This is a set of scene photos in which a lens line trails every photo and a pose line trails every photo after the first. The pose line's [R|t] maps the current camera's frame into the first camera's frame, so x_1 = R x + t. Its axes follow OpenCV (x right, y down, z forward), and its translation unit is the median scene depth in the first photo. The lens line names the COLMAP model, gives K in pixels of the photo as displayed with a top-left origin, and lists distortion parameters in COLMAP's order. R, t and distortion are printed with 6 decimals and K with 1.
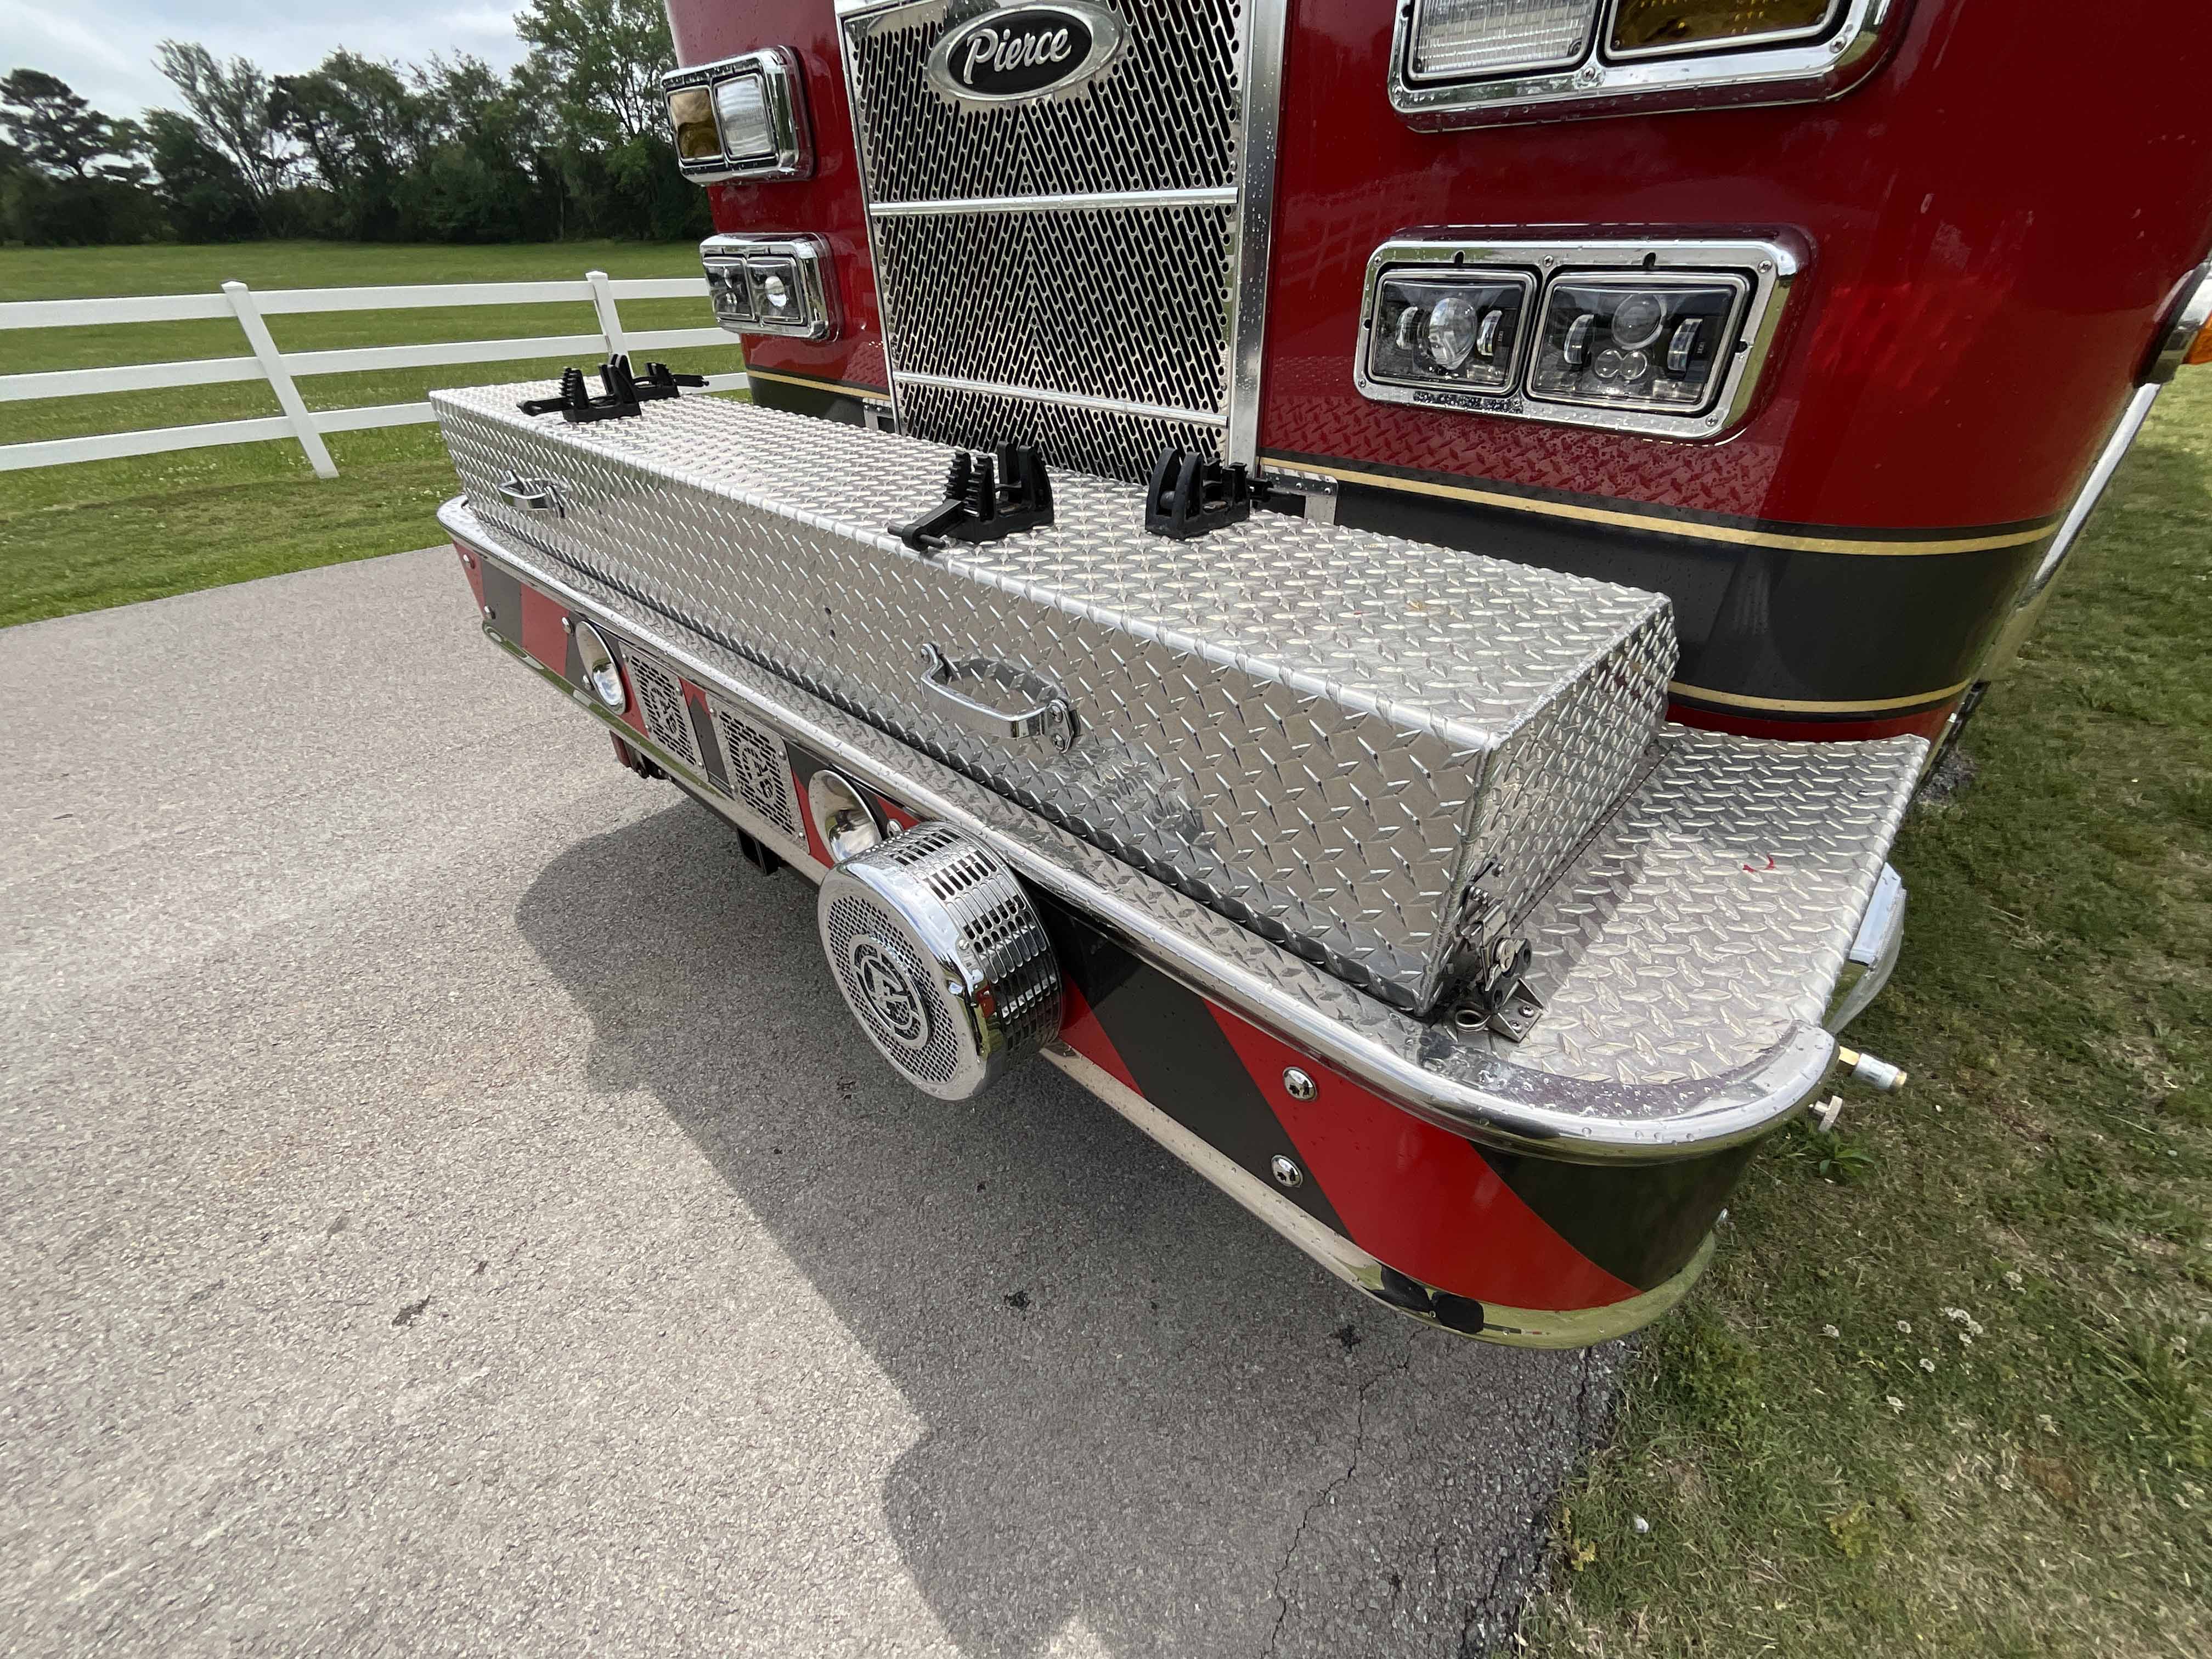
lens RADIAL K [[893.4, 0, 1109.0], [0, 893.4, 827.4], [0, 0, 1]] dist [0.001904, -0.001896]
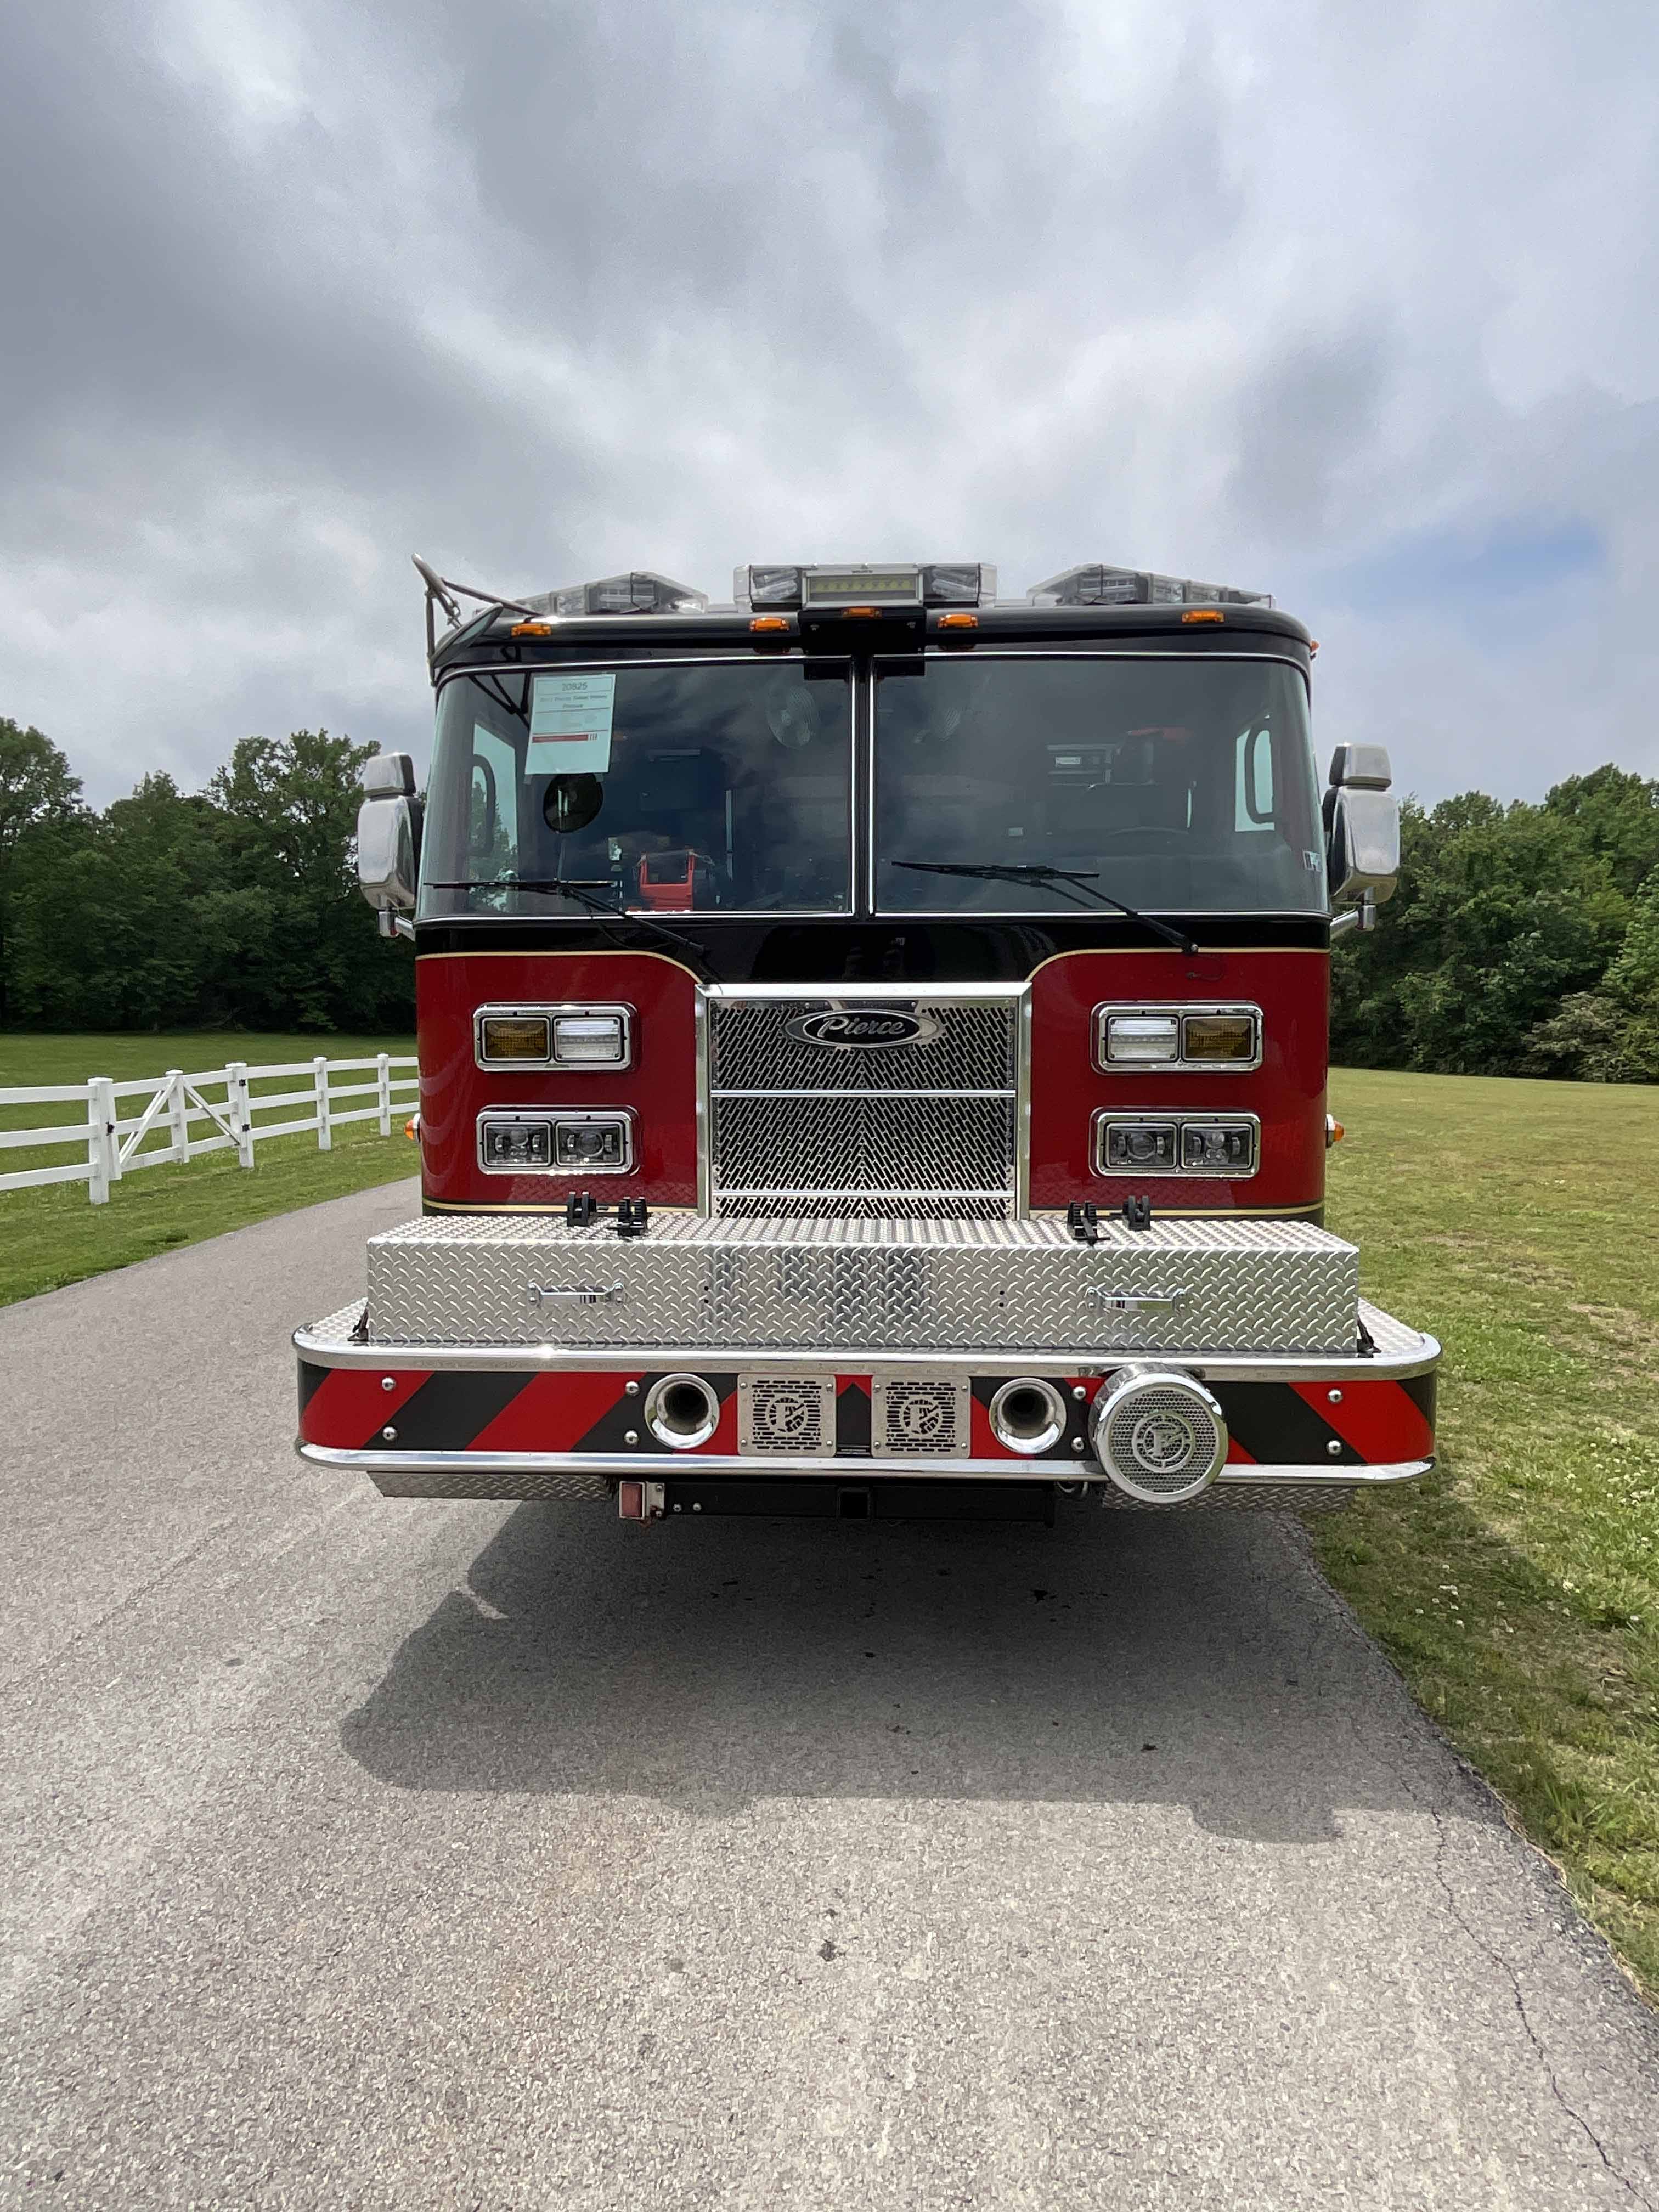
lens RADIAL K [[1284.0, 0, 832.4], [0, 1284.0, 1102.9], [0, 0, 1]] dist [-0.019632, 0.016818]
pose [[0.765429, -0.034146, 0.642614, -1.786794], [0.350766, 0.859345, -0.372141, 0.223437], [-0.539520, 0.510255, 0.669745, -0.636599]]
